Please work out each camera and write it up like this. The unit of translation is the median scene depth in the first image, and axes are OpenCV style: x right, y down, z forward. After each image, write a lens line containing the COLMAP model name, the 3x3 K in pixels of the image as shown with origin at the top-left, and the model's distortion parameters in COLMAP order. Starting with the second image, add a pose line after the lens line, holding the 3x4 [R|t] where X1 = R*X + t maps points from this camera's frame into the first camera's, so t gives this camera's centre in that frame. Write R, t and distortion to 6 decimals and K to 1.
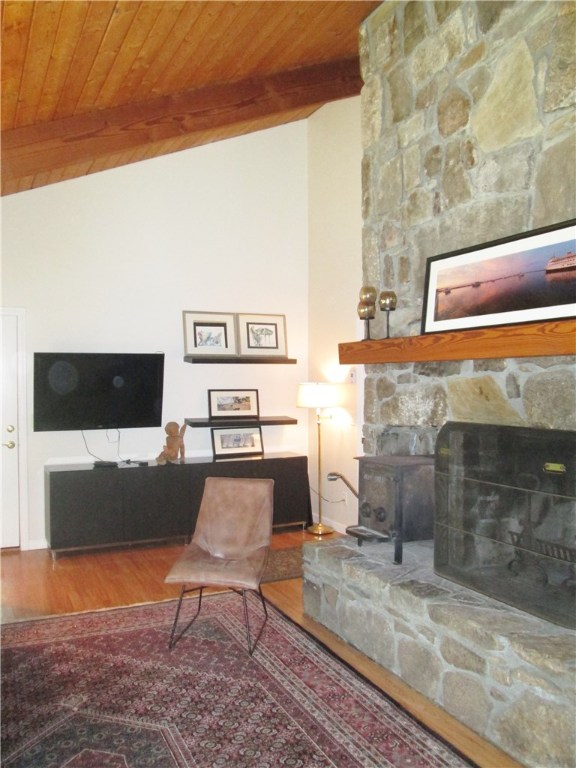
lens RADIAL K [[635.0, 0, 291.3], [0, 635.0, 391.3], [0, 0, 1]] dist [-0.038467, 0.007525]
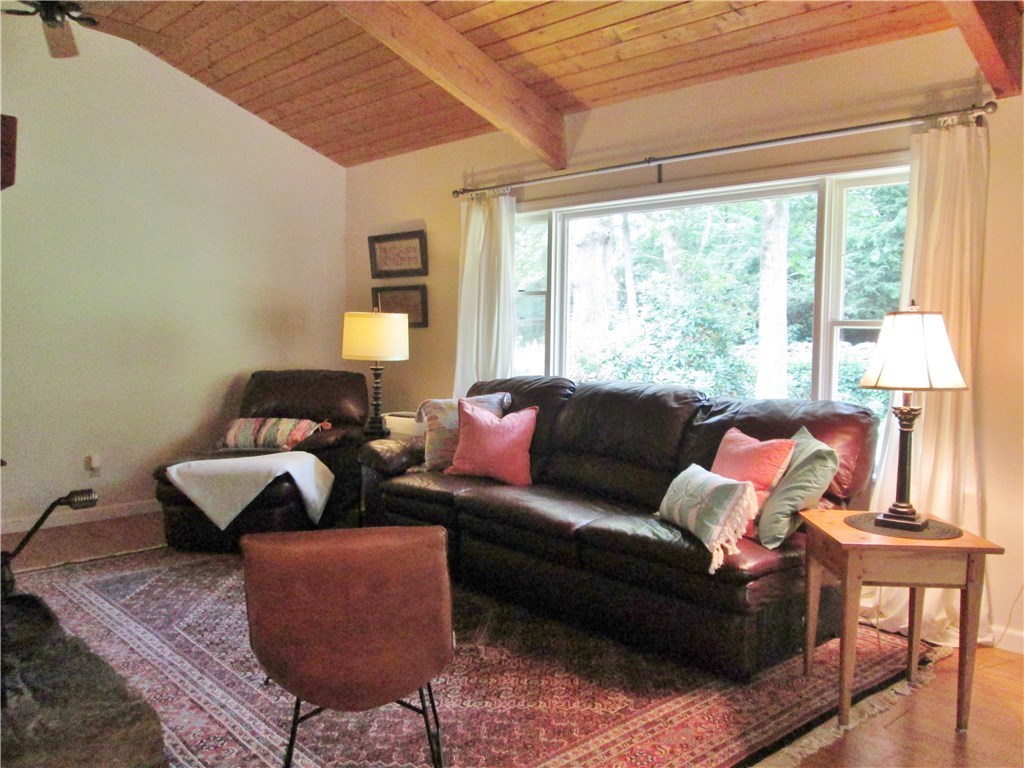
lens RADIAL K [[846.7, 0, 513.1], [0, 846.7, 383.8], [0, 0, 1]] dist [-0.038467, 0.007525]
pose [[-0.960305, 0.023415, -0.277969, -0.051694], [-0.003247, 0.995465, 0.095073, 0.015058], [0.278935, 0.092202, -0.955874, 1.772397]]
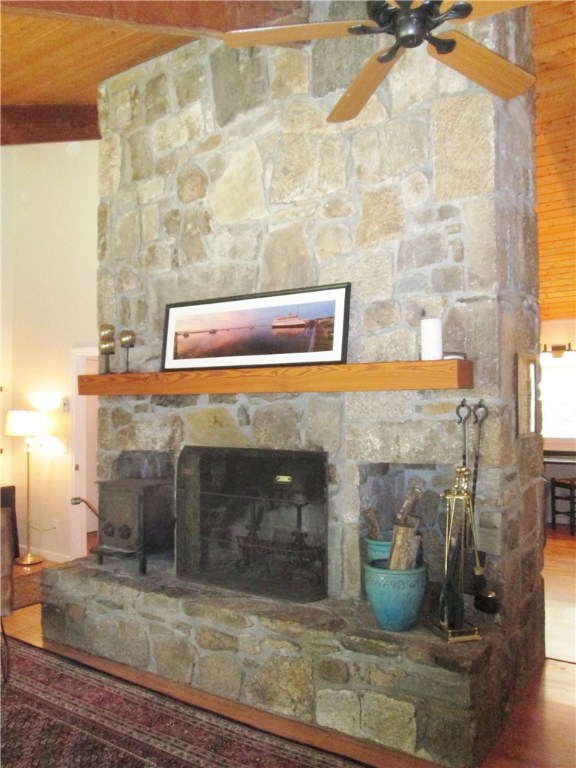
lens RADIAL K [[635.0, 0, 288.3], [0, 635.0, 391.0], [0, 0, 1]] dist [-0.038467, 0.007525]
pose [[0.865117, 0.012950, 0.501403, -0.181450], [0.007076, 0.999252, -0.038018, -0.008075], [-0.501521, 0.036438, 0.864378, -0.109930]]
